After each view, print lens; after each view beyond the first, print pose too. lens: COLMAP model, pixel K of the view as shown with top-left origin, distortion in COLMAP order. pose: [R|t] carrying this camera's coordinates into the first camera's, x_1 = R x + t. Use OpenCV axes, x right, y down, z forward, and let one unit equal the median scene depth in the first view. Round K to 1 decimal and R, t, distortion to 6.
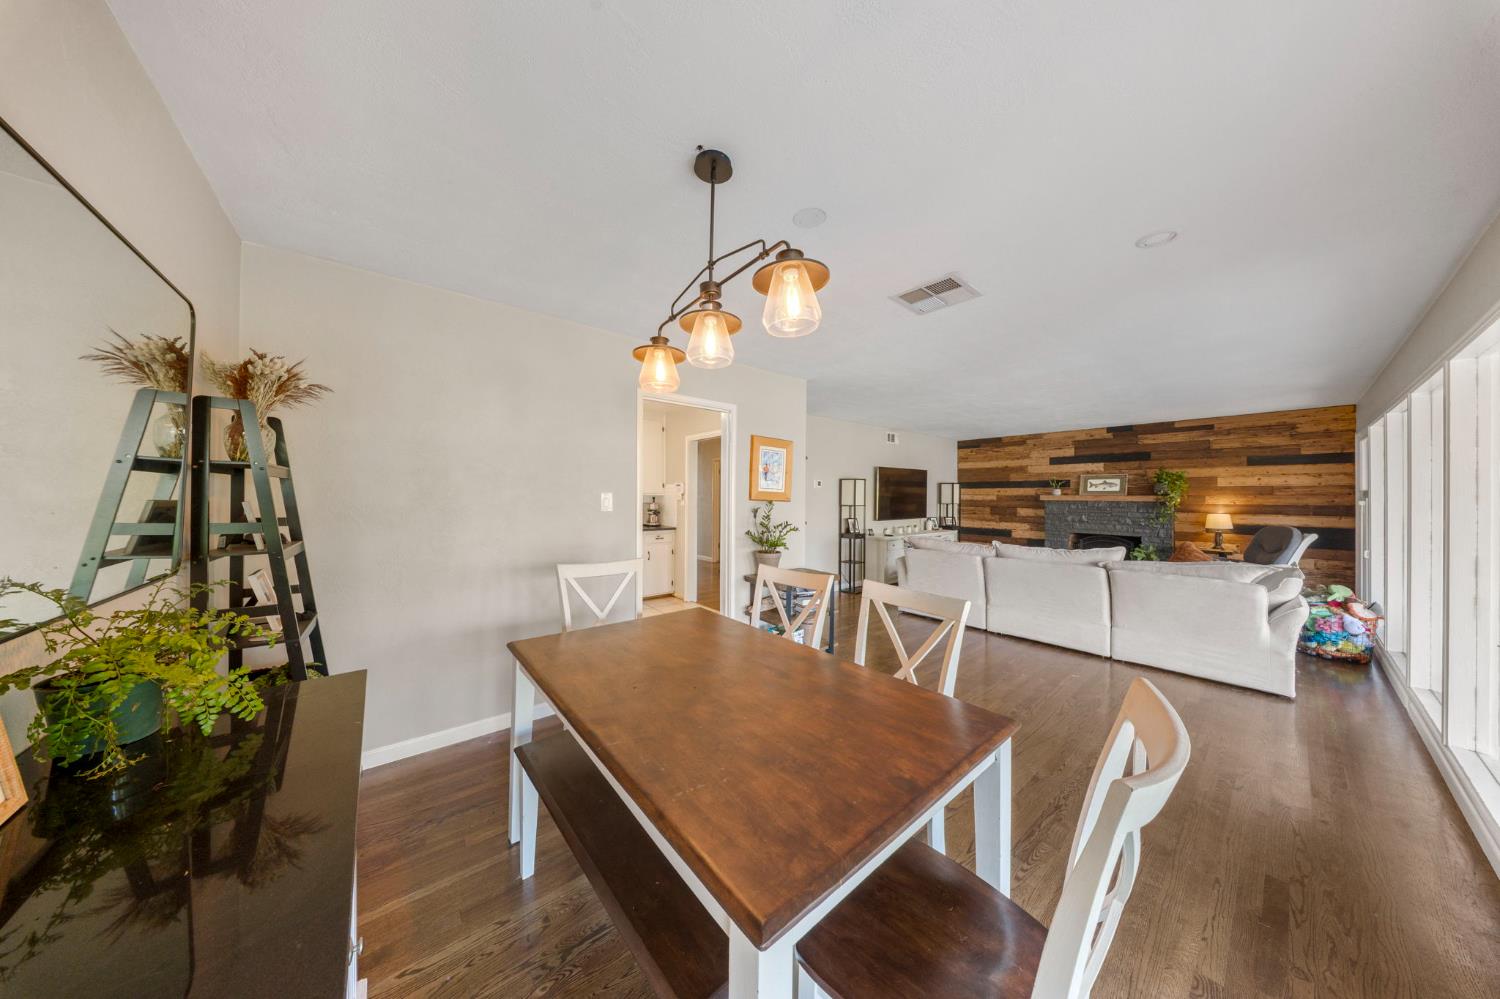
lens RADIAL K [[442.2, 0, 750.0], [0, 442.2, 499.5], [0, 0, 1]] dist [0.000456, 0.000006]
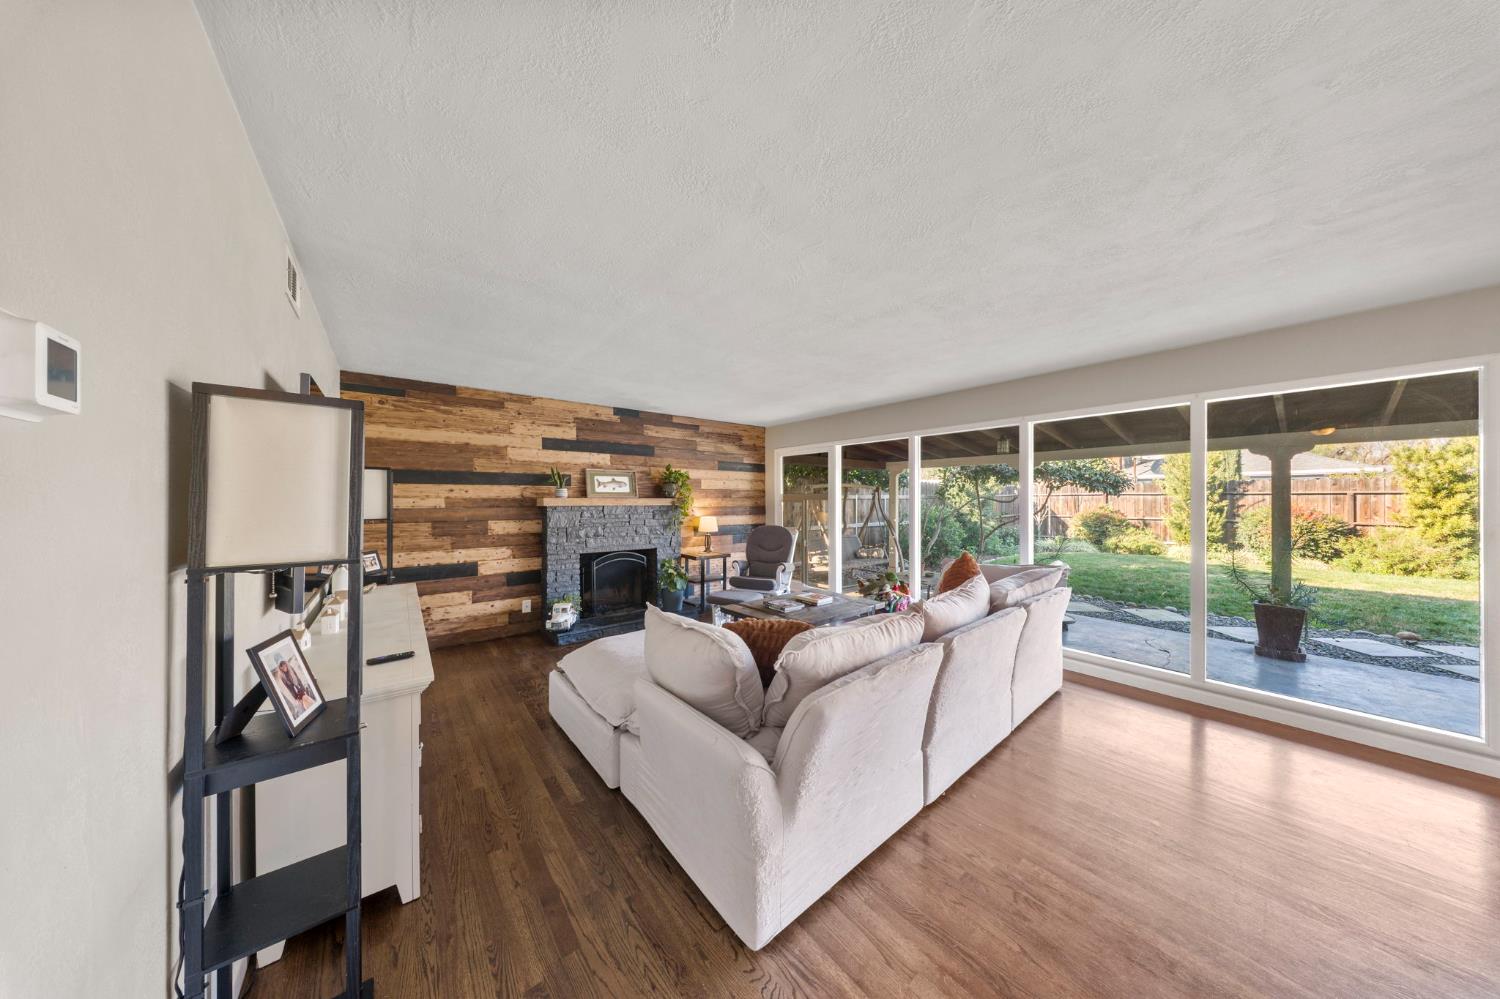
lens RADIAL K [[442.2, 0, 750.0], [0, 442.2, 499.5], [0, 0, 1]] dist [0.000456, 0.000006]
pose [[0.000366, -0.006316, 0.999980, 0.058351], [0.008596, 0.999943, 0.006312, -0.009536], [-0.999963, 0.008593, 0.000420, 0.767601]]
